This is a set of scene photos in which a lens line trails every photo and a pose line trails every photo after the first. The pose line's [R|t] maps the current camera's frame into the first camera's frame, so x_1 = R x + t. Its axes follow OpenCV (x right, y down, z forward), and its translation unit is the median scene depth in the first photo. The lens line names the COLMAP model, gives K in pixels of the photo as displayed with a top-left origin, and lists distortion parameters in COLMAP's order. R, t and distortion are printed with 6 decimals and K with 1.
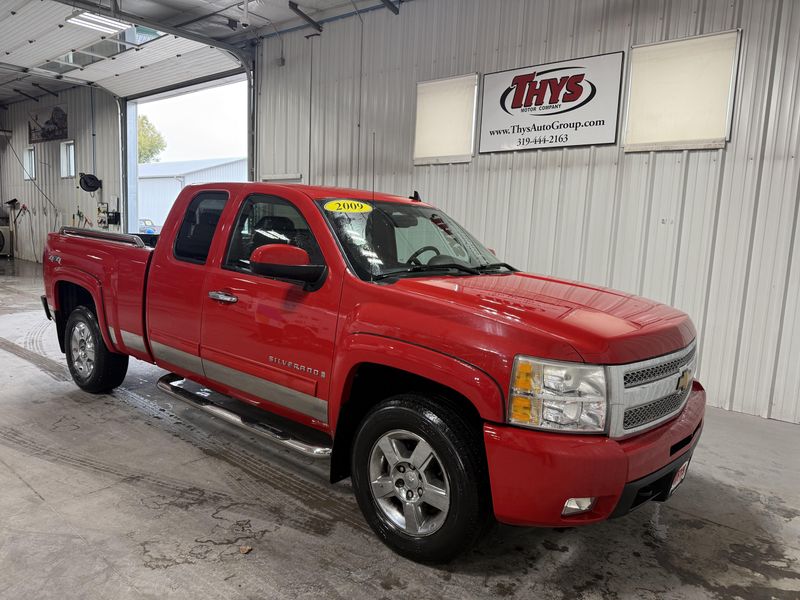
lens RADIAL K [[563.2, 0, 399.4], [0, 563.2, 302.7], [0, 0, 1]] dist [0.026418, -0.035617]
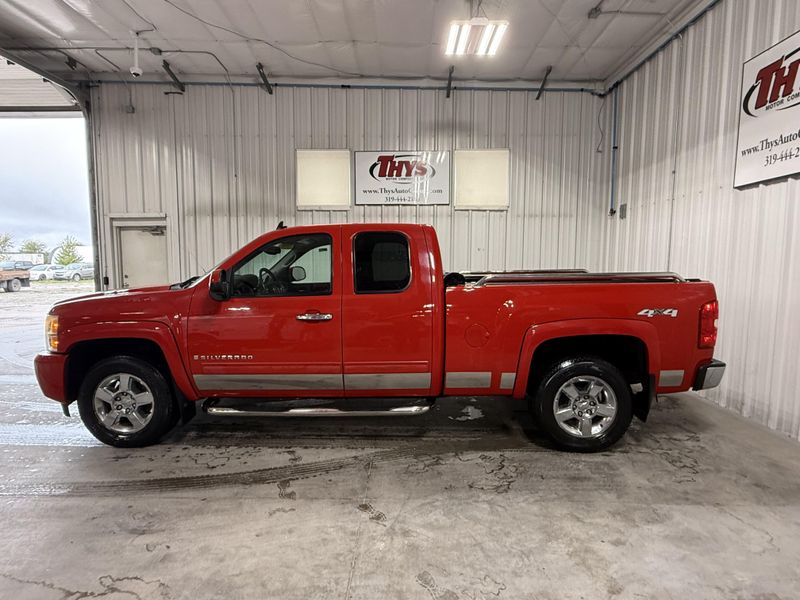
lens RADIAL K [[422.7, 0, 396.1], [0, 422.7, 300.6], [0, 0, 1]] dist [0.000800, -0.001072]
pose [[0.772334, -0.097995, 0.627612, -0.517355], [0.113814, 0.993388, 0.015049, -0.028684], [-0.624937, 0.059808, 0.778381, 0.118497]]
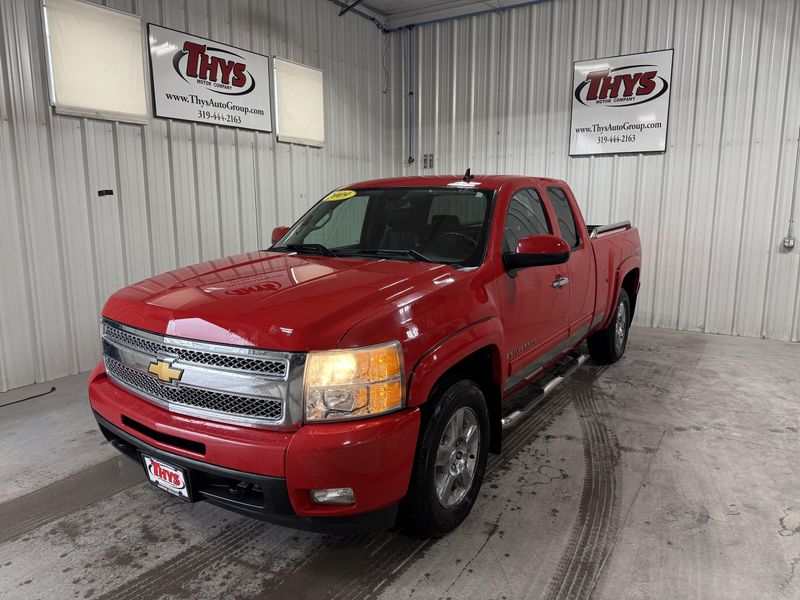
lens RADIAL K [[563.2, 0, 399.4], [0, 563.2, 302.7], [0, 0, 1]] dist [0.026418, -0.035617]
pose [[-0.130282, -0.214085, 0.968088, -0.857712], [0.124910, 0.965086, 0.230231, -0.156097], [-0.983577, 0.150919, -0.098992, 0.825097]]
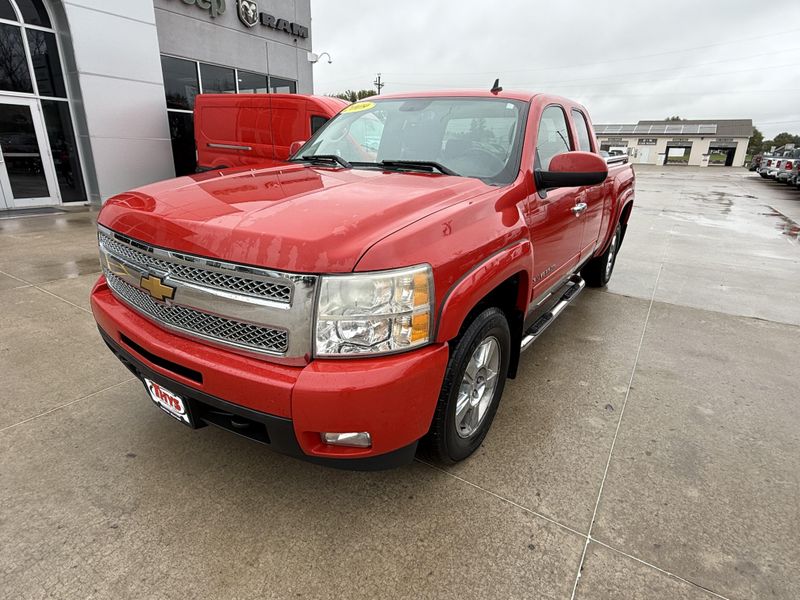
lens RADIAL K [[440.1, 0, 396.3], [0, 440.1, 300.0], [0, 0, 1]] dist [0.000580, -0.000710]
pose [[-0.109066, -0.373130, 0.921346, -0.732439], [0.092355, 0.919063, 0.383137, -0.122428], [-0.989735, 0.126878, -0.065778, 0.828353]]
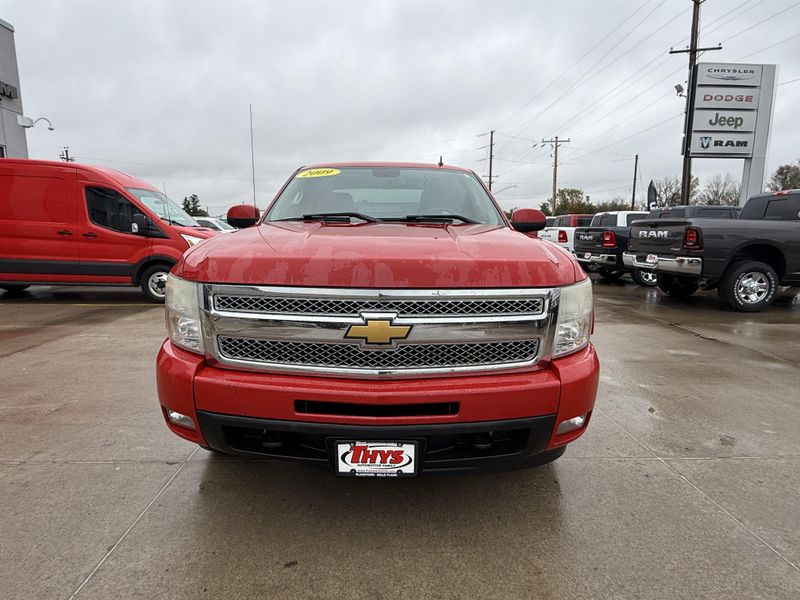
lens RADIAL K [[440.1, 0, 396.3], [0, 440.1, 300.0], [0, 0, 1]] dist [0.000580, -0.000710]
pose [[-0.657082, -0.166572, 0.735185, -0.658739], [0.059719, 0.960712, 0.271045, -0.126470], [-0.751449, 0.222004, -0.621320, 1.098946]]
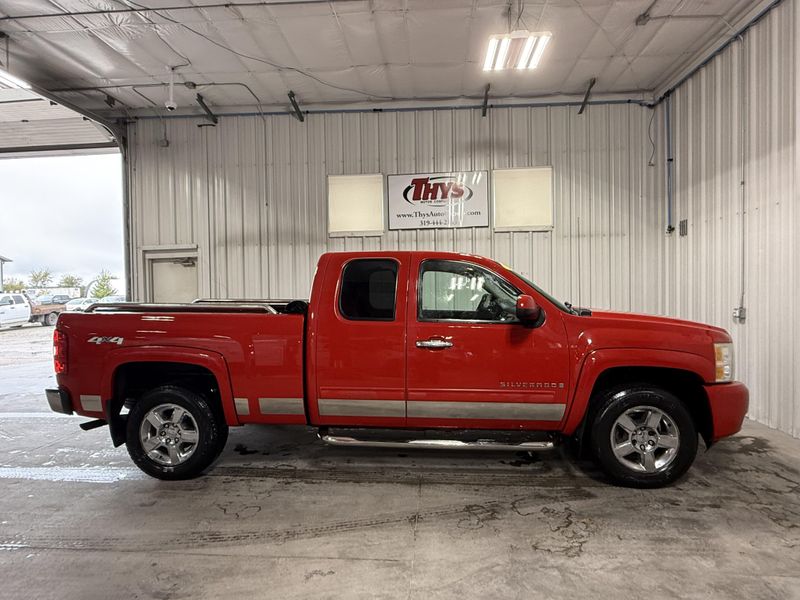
lens RADIAL K [[440.1, 0, 396.3], [0, 440.1, 300.0], [0, 0, 1]] dist [0.000580, -0.000710]
pose [[0.814058, -0.071565, 0.576358, -0.511997], [0.128641, 0.989948, -0.058776, -0.032916], [-0.566358, 0.121990, 0.815081, 0.146975]]
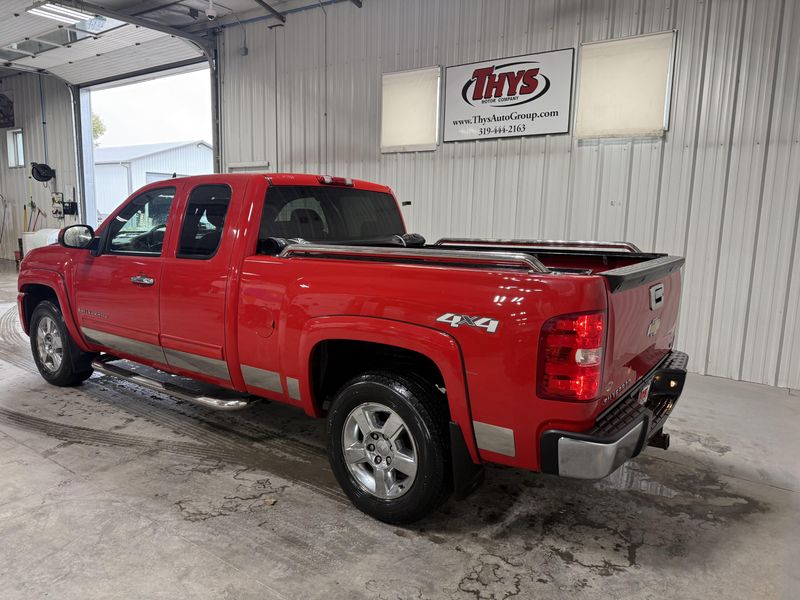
lens RADIAL K [[561.3, 0, 403.2], [0, 561.3, 300.2], [0, 0, 1]] dist [0.032679, -0.042628]
pose [[0.995833, -0.034111, 0.084571, -0.037379], [0.031832, 0.999097, 0.028153, 0.001852], [-0.085455, -0.025343, 0.996020, -0.064775]]
